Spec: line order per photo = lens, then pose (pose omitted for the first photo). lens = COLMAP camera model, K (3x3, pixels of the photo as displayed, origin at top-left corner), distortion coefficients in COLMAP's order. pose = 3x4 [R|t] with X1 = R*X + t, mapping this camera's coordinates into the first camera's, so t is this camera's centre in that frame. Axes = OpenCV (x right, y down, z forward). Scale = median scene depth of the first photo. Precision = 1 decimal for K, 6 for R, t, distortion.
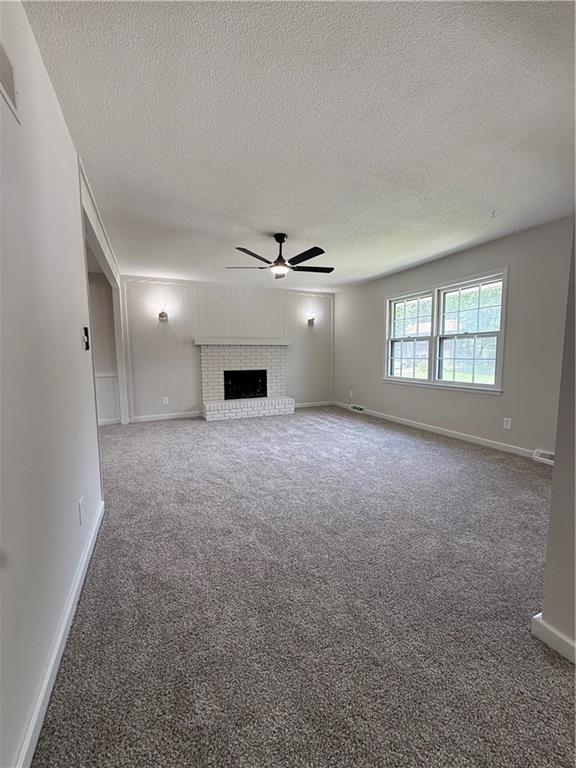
lens RADIAL K [[306.8, 0, 288.1], [0, 306.8, 382.3], [0, 0, 1]] dist [0.002146, -0.000118]
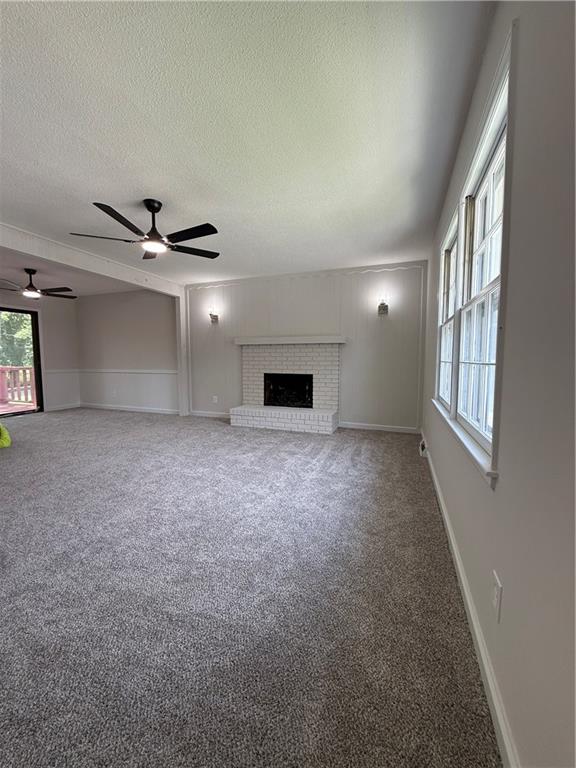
lens RADIAL K [[306.8, 0, 284.0], [0, 306.8, 383.4], [0, 0, 1]] dist [0.002146, -0.000118]
pose [[0.705450, 0.064303, -0.705836, 0.467860], [-0.070598, 0.997298, 0.020296, -0.030223], [0.705235, 0.035513, 0.708084, 0.404379]]
